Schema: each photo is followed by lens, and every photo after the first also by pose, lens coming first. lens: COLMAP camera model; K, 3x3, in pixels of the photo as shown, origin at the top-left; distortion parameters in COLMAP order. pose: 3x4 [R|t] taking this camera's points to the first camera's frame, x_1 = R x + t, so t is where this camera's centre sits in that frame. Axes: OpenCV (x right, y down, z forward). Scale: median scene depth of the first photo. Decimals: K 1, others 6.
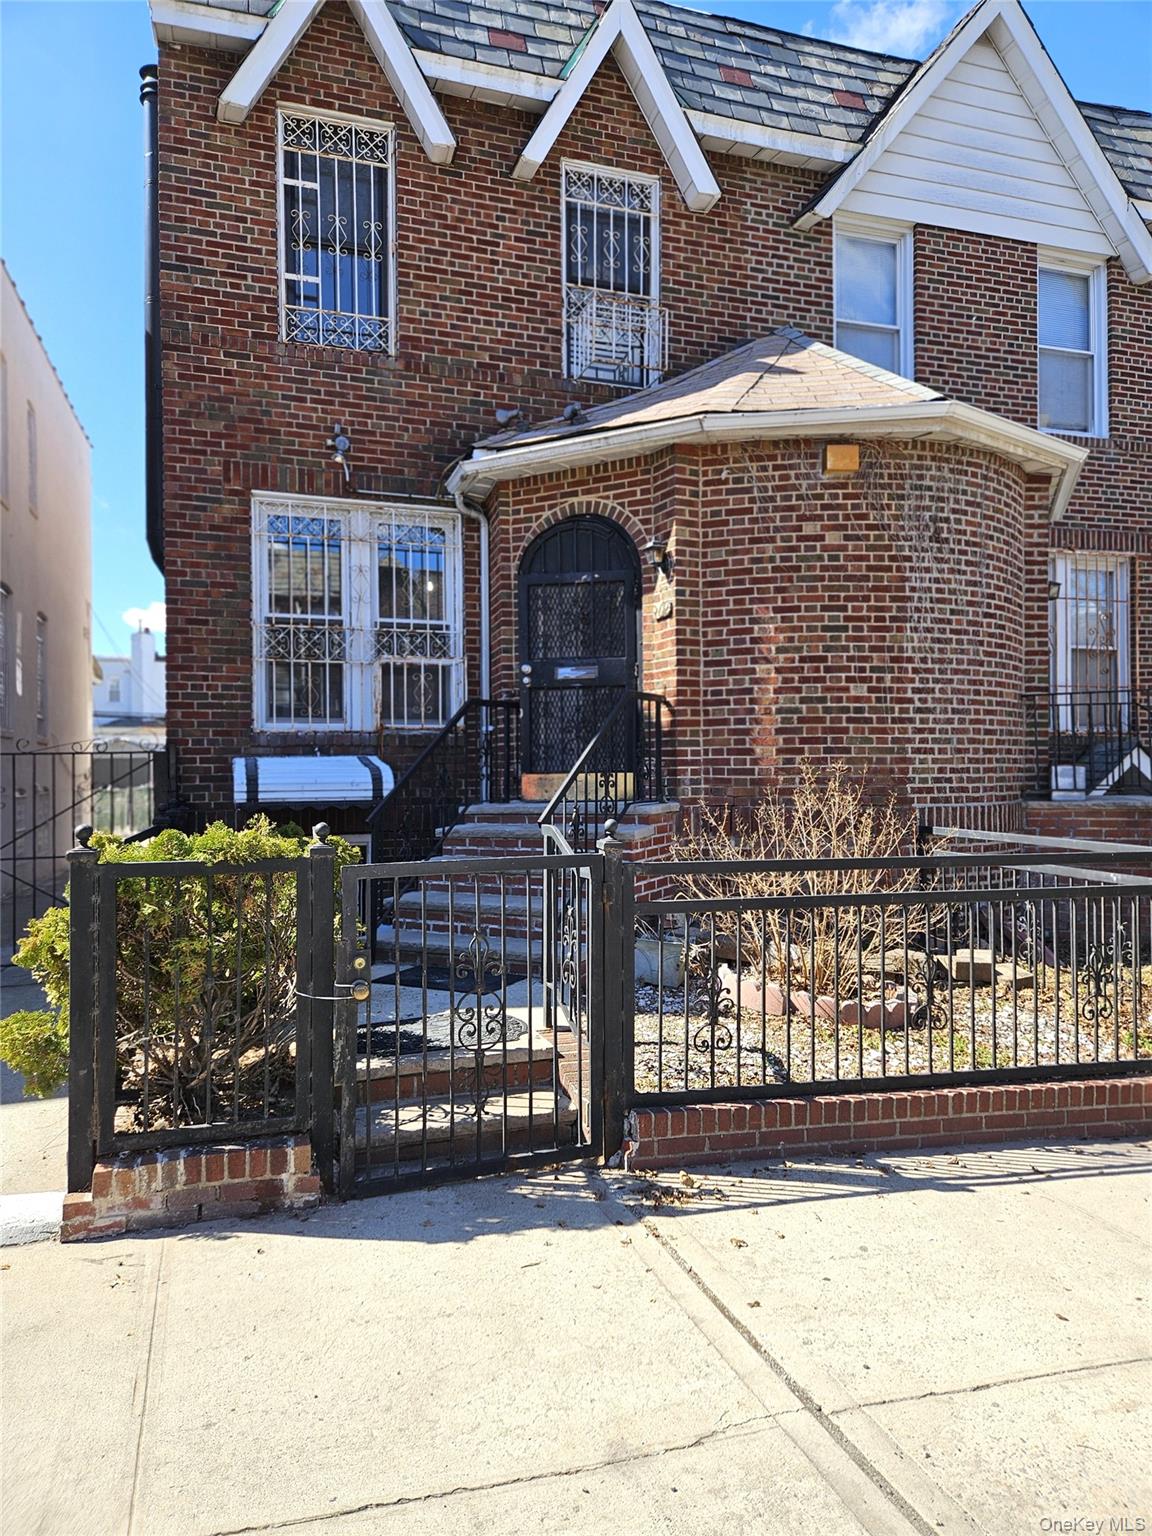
lens RADIAL K [[1068.6, 0, 593.9], [0, 1068.6, 764.7], [0, 0, 1]] dist [0.082798, -0.065564]
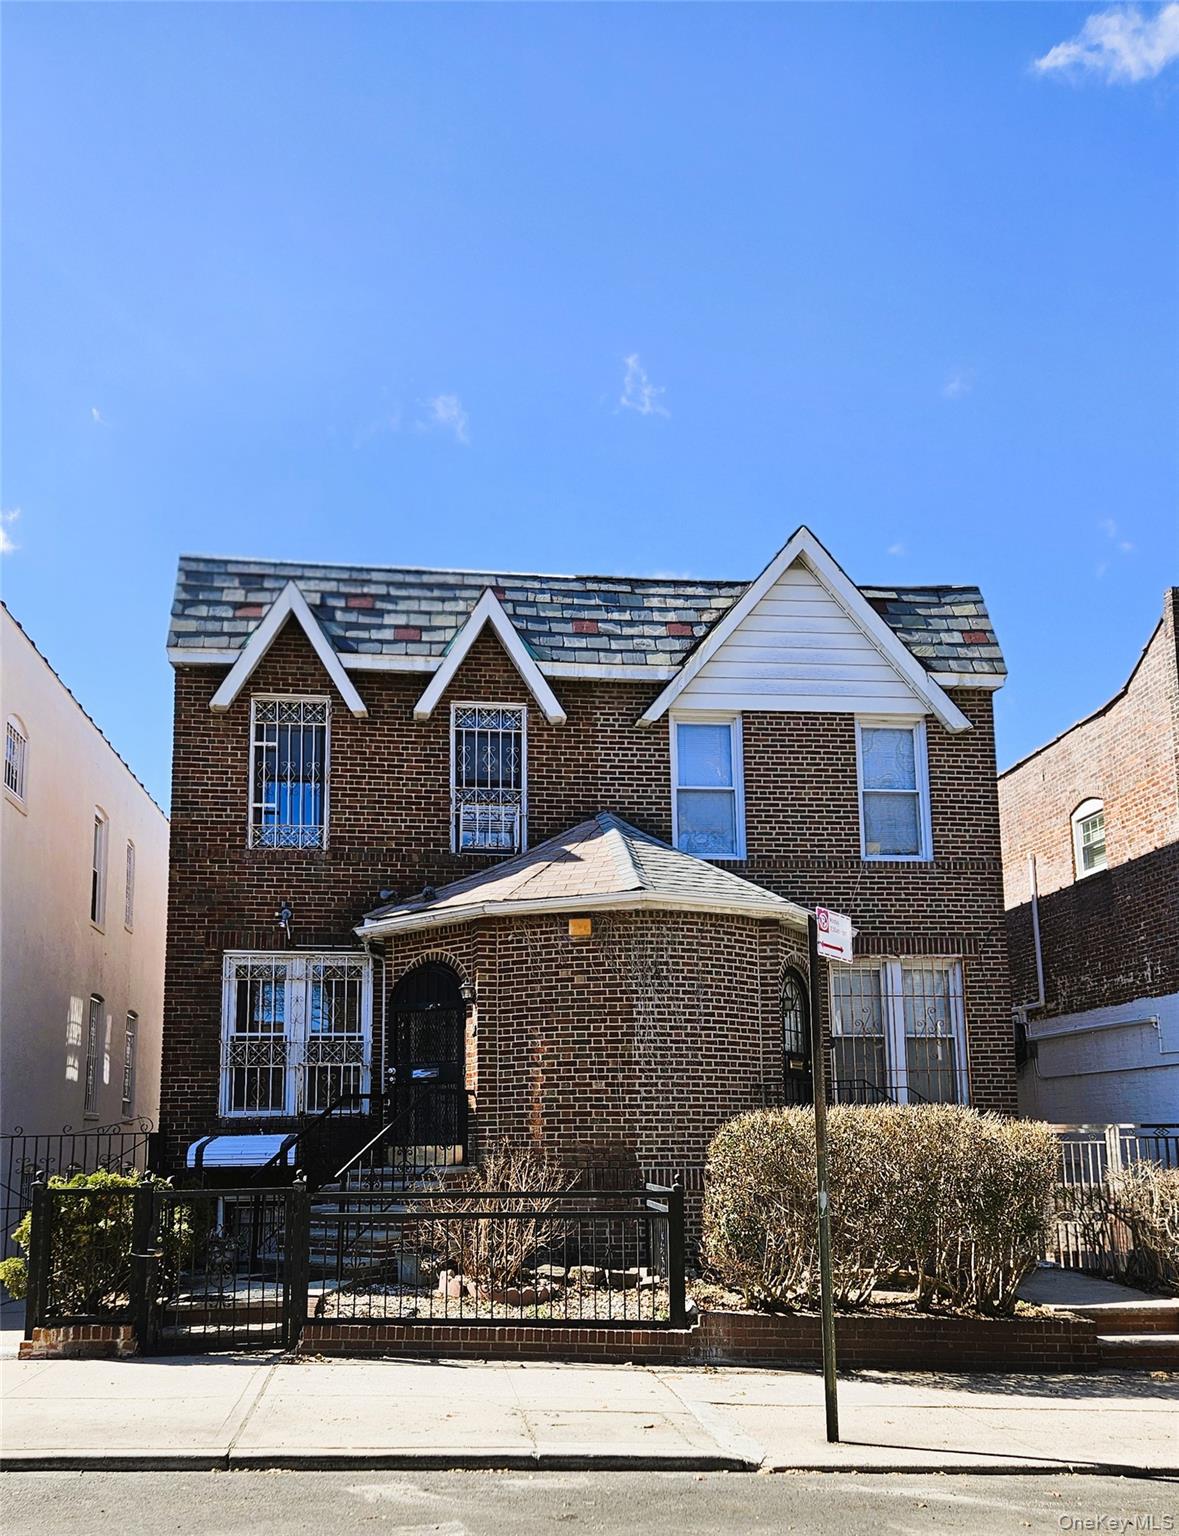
lens RADIAL K [[1410.9, 0, 588.7], [0, 1410.9, 932.9], [0, 0, 1]] dist [0.142966, -0.228529]
pose [[0.976941, -0.033951, -0.210794, 0.562465], [0.003532, 0.989711, -0.143037, -0.001107], [0.213481, 0.138995, 0.967009, -0.743547]]
